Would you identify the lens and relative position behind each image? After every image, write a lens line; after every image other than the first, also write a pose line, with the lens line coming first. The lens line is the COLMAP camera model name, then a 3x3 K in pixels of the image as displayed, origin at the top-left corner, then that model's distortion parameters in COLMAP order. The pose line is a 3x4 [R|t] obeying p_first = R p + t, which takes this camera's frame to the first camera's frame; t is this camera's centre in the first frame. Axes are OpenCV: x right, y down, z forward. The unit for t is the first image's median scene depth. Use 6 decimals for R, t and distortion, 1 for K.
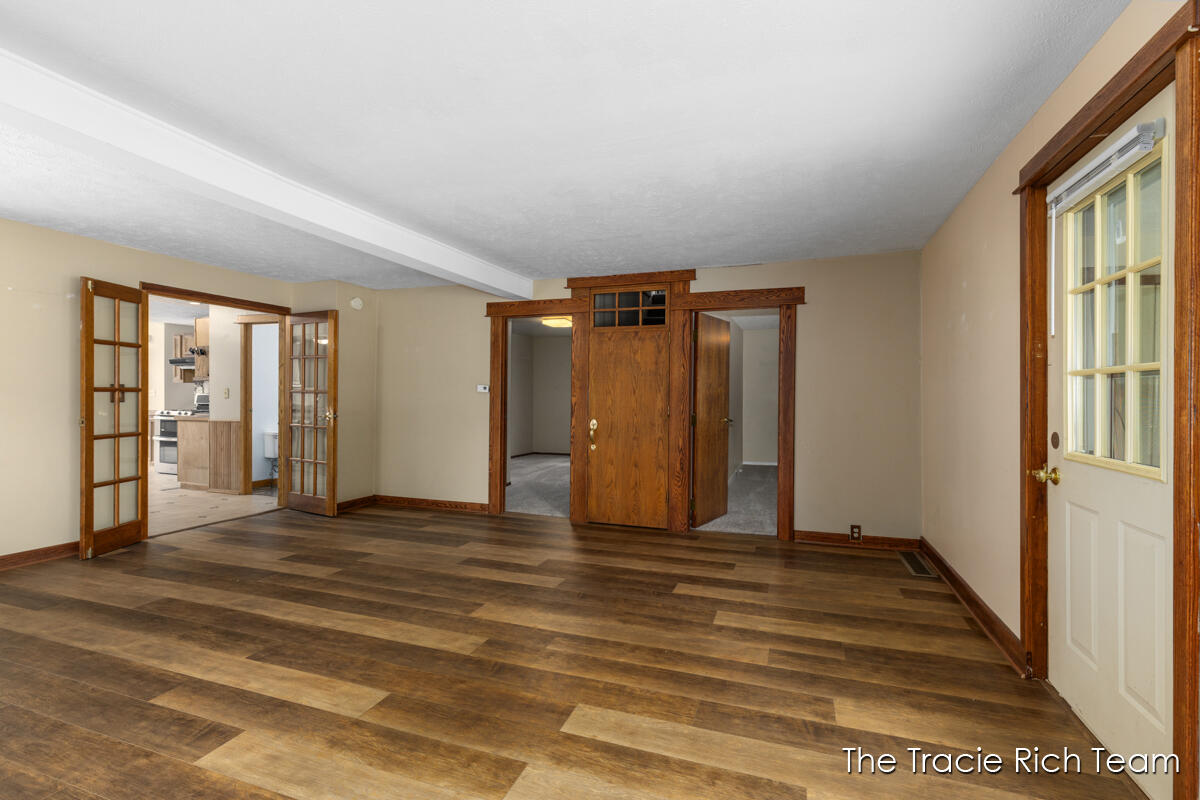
lens RADIAL K [[534.7, 0, 603.8], [0, 534.7, 400.9], [0, 0, 1]] dist [0.002577, -0.000217]
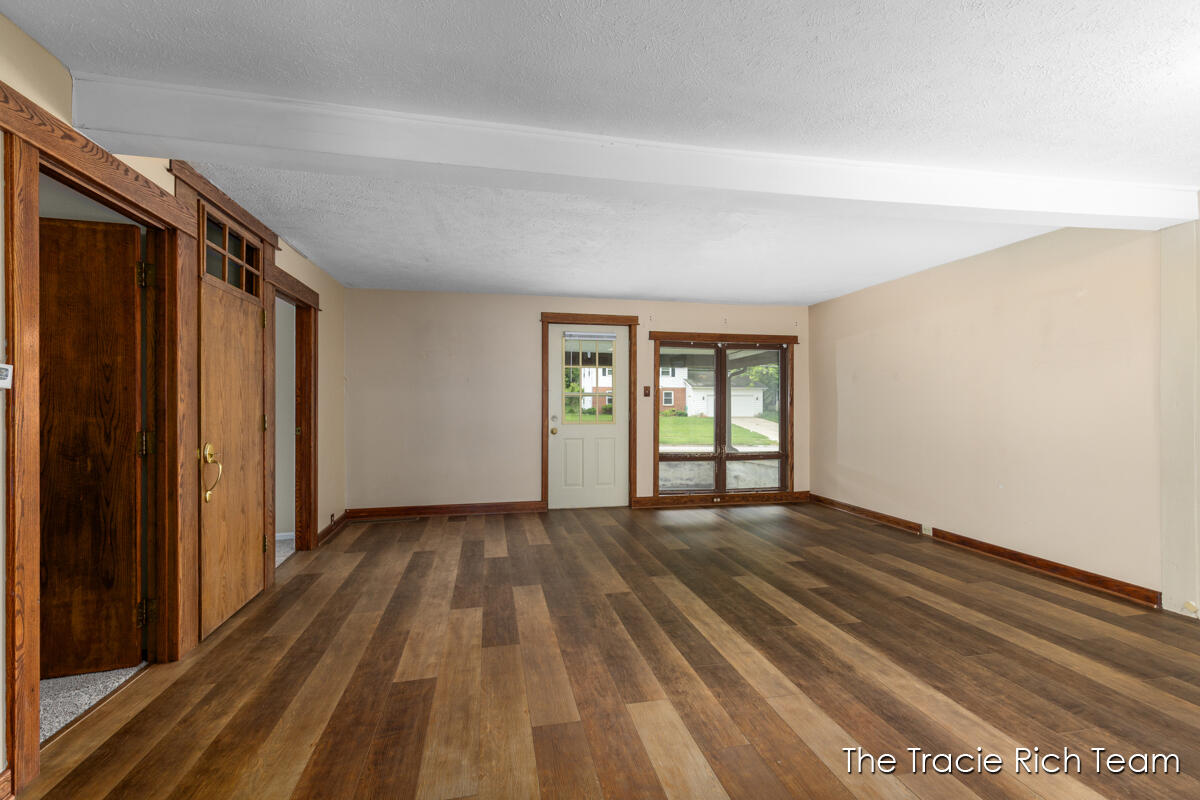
lens RADIAL K [[539.6, 0, 605.7], [0, 539.6, 406.5], [0, 0, 1]] dist [0.000611, 0.000148]
pose [[-0.530721, -0.008759, 0.847501, -1.315868], [0.003002, 0.999921, 0.012214, -0.017035], [-0.847541, 0.009026, -0.530653, 1.803443]]
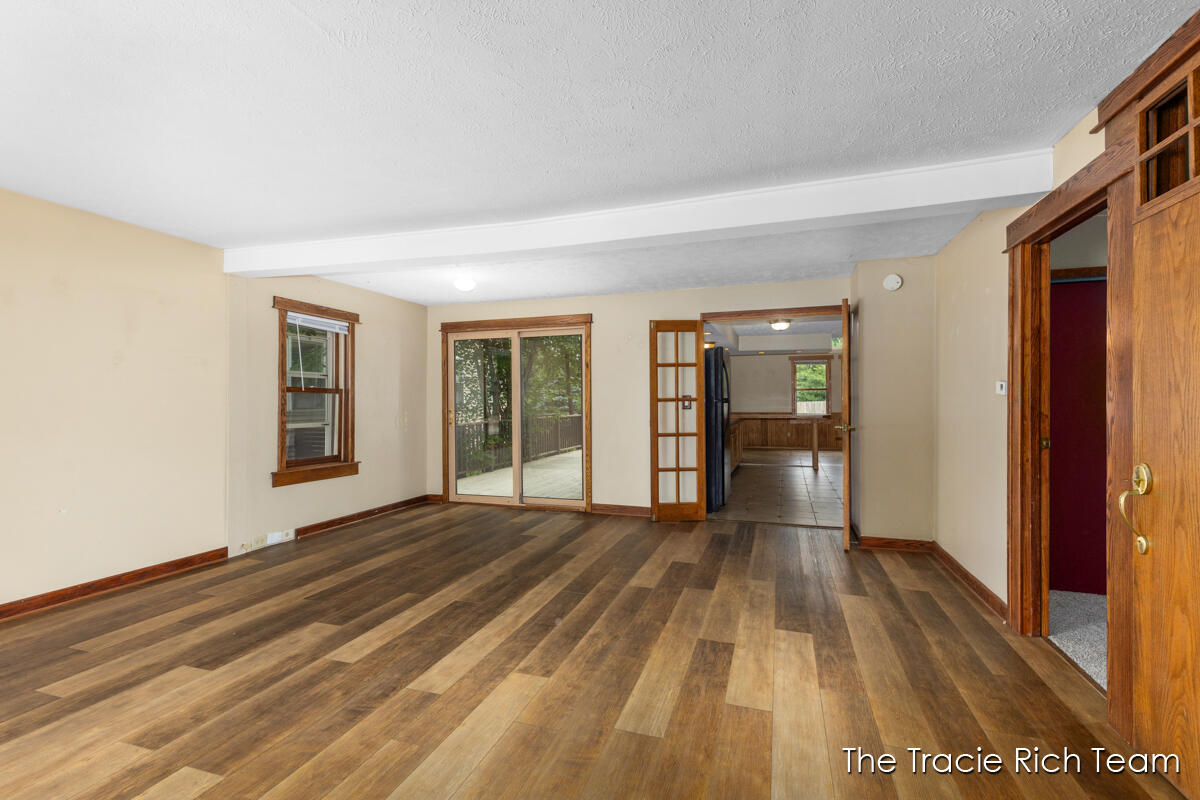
lens RADIAL K [[534.7, 0, 603.8], [0, 534.7, 400.9], [0, 0, 1]] dist [0.002577, -0.000217]
pose [[0.030884, -0.009953, -0.999473, 0.619024], [-0.004215, 0.999940, -0.010087, -0.005911], [0.999514, 0.004525, 0.030840, 1.202491]]
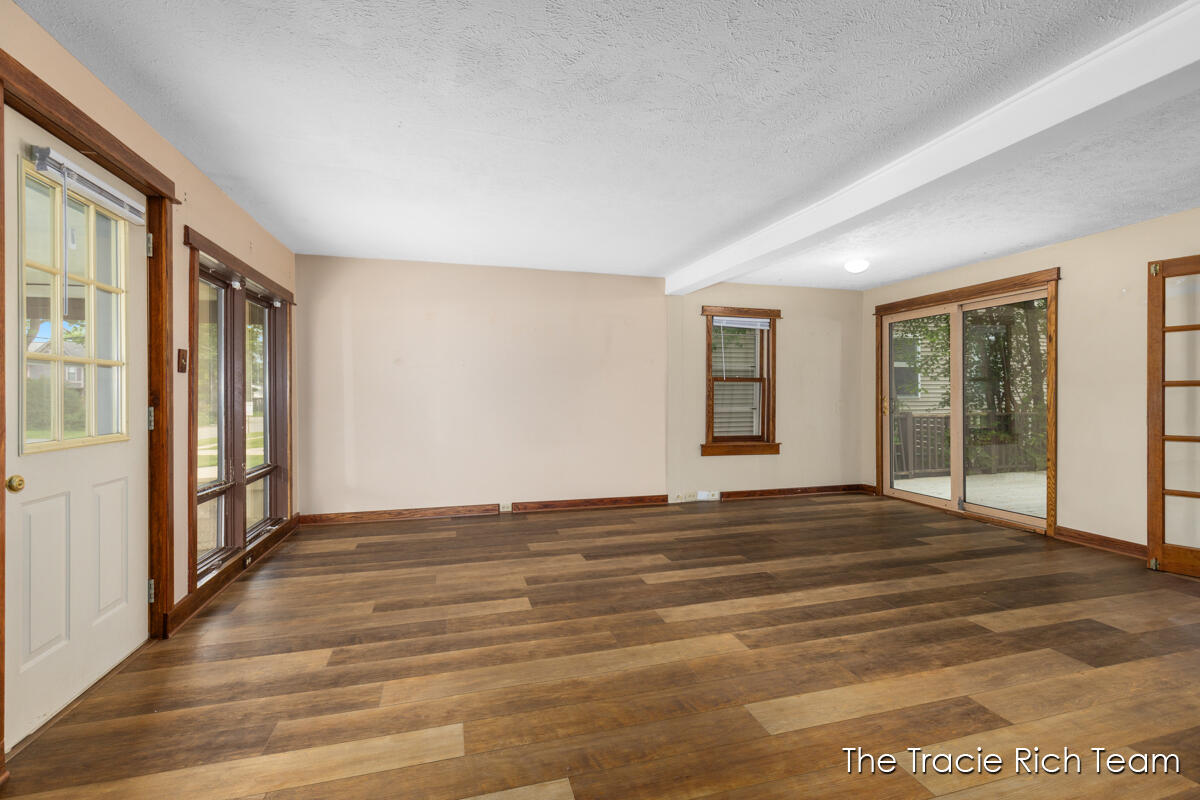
lens RADIAL K [[532.6, 0, 606.8], [0, 532.6, 400.4], [0, 0, 1]] dist [0.001864, -0.000246]
pose [[-0.807841, 0.002031, -0.589397, 0.472241], [-0.007829, 0.999869, 0.014175, 0.002099], [0.589349, 0.016066, -0.807719, 1.720299]]
